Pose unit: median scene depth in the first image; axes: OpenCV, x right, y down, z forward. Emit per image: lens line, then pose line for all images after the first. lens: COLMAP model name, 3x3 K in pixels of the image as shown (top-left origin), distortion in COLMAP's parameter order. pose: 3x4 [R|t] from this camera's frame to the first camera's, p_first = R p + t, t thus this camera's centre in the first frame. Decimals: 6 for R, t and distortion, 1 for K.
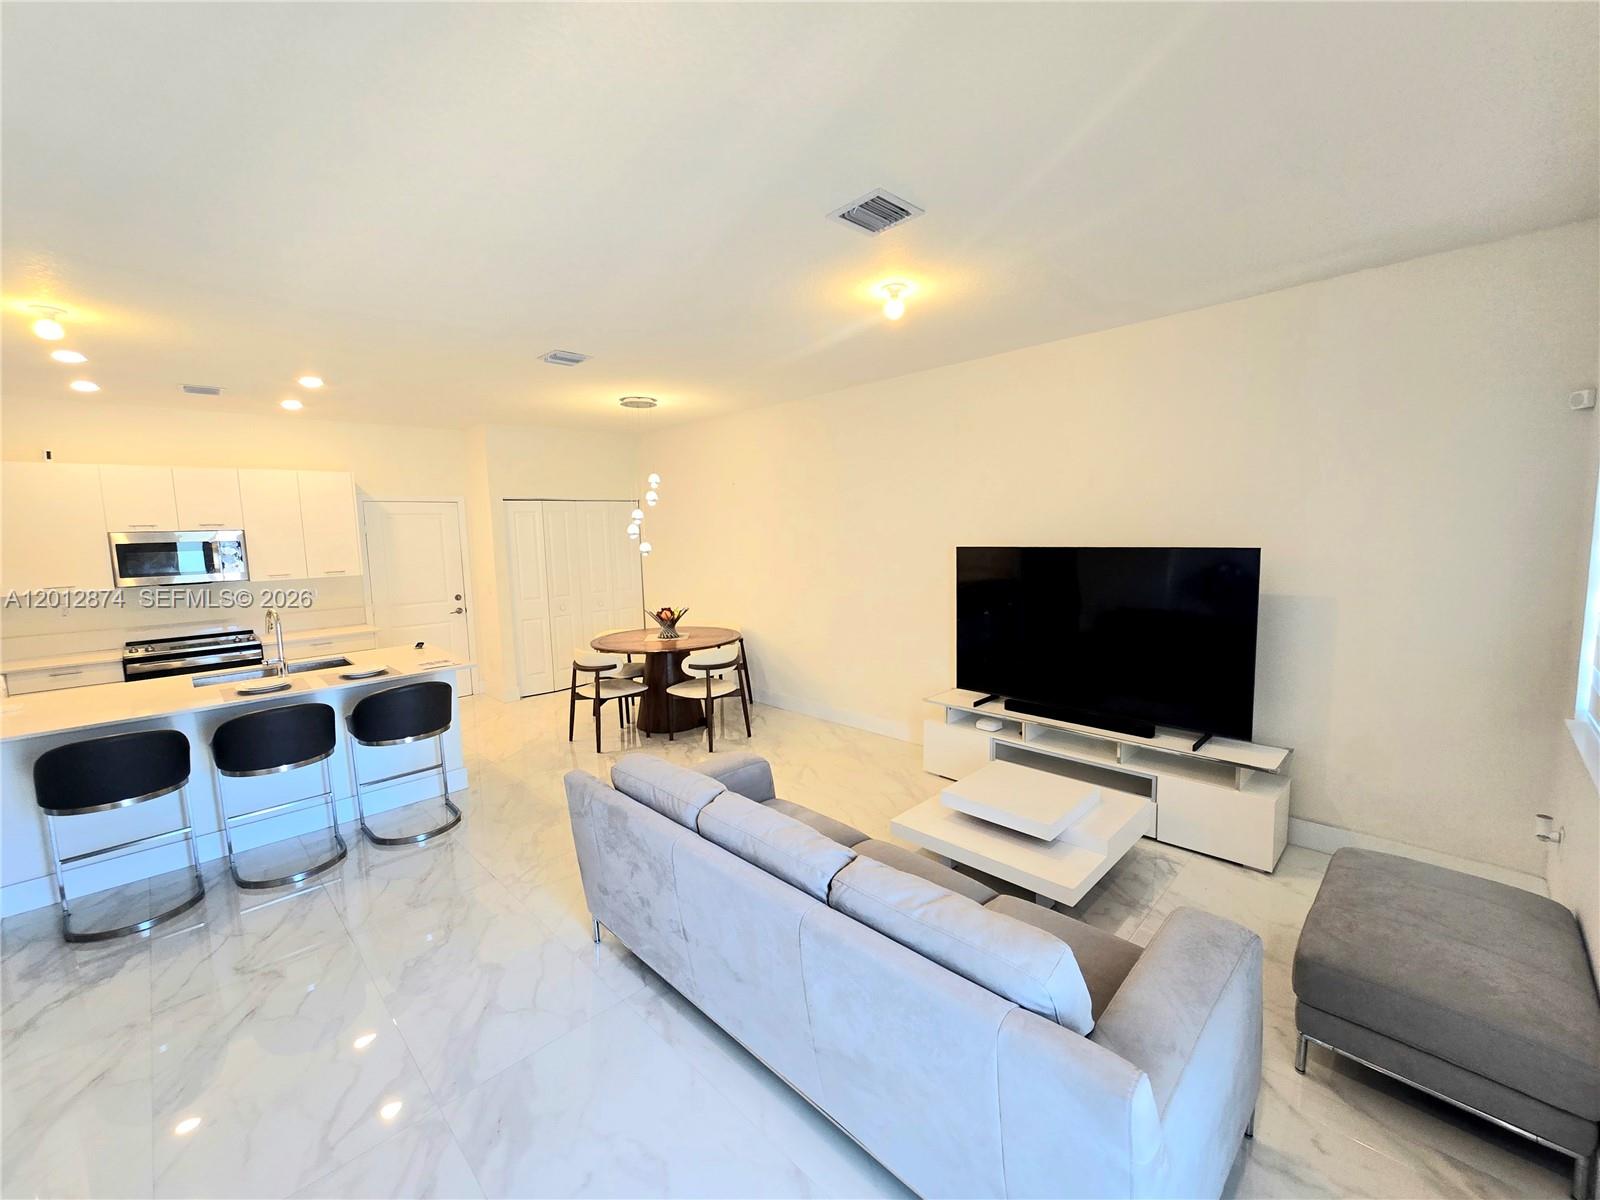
lens RADIAL K [[653.2, 0, 811.2], [0, 653.2, 595.9], [0, 0, 1]] dist [-0.000658, -0.000575]
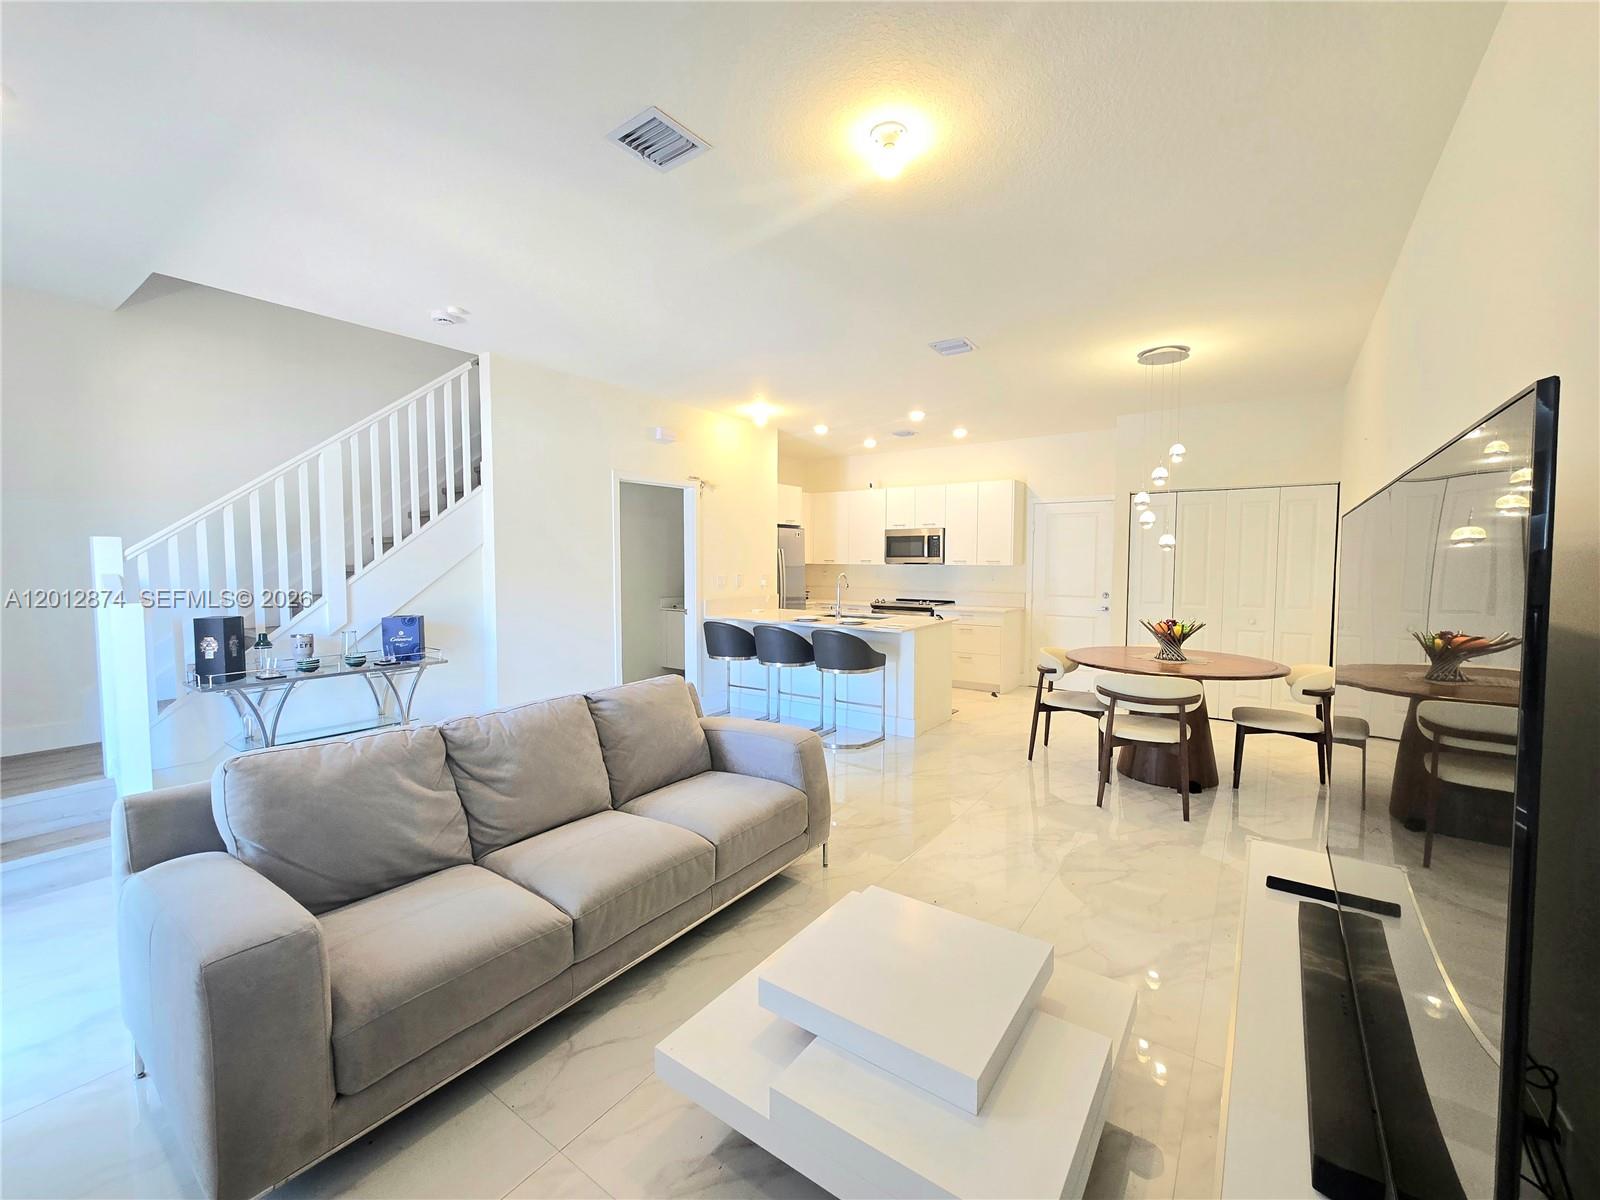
lens RADIAL K [[656.3, 0, 805.9], [0, 656.3, 594.8], [0, 0, 1]] dist [-0.000822, 0.000010]
pose [[0.167822, 0.077861, -0.982738, 0.617858], [-0.113649, 0.991758, 0.059168, -0.009737], [0.979244, 0.101757, 0.175288, 0.620919]]
